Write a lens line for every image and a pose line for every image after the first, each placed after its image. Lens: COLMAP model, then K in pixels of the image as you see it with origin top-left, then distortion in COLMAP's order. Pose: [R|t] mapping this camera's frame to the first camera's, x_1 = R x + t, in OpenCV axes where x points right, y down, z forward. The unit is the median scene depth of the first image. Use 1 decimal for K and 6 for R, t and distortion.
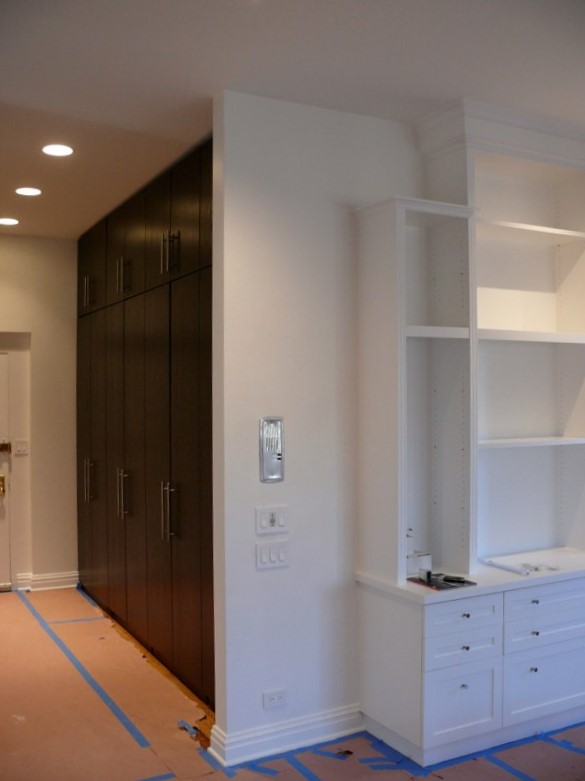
lens RADIAL K [[794.4, 0, 292.5], [0, 794.4, 390.5], [0, 0, 1]] dist [-0.077692, -0.028402]
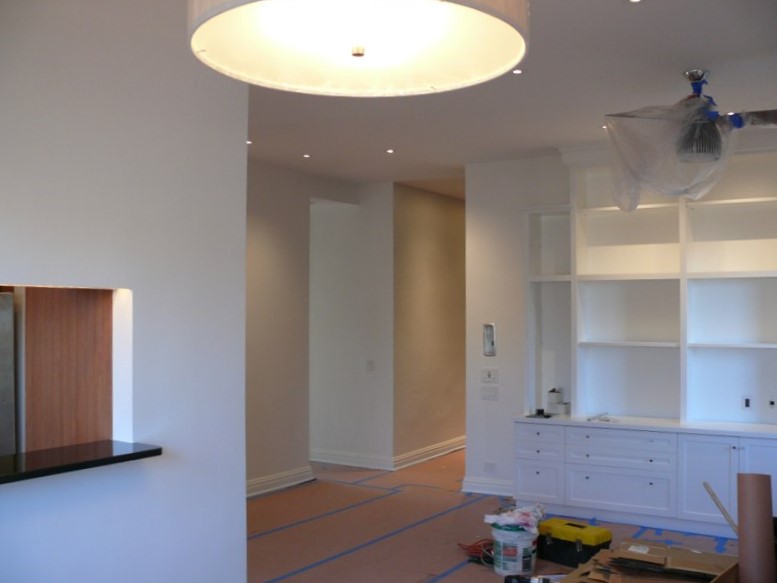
lens RADIAL K [[790.3, 0, 388.5], [0, 790.3, 291.5], [0, 0, 1]] dist [-0.077692, -0.028402]
pose [[0.520166, -0.009678, -0.854010, 1.529848], [-0.011351, 0.999769, -0.018243, -0.006604], [0.853990, 0.019184, 0.519936, -0.247225]]
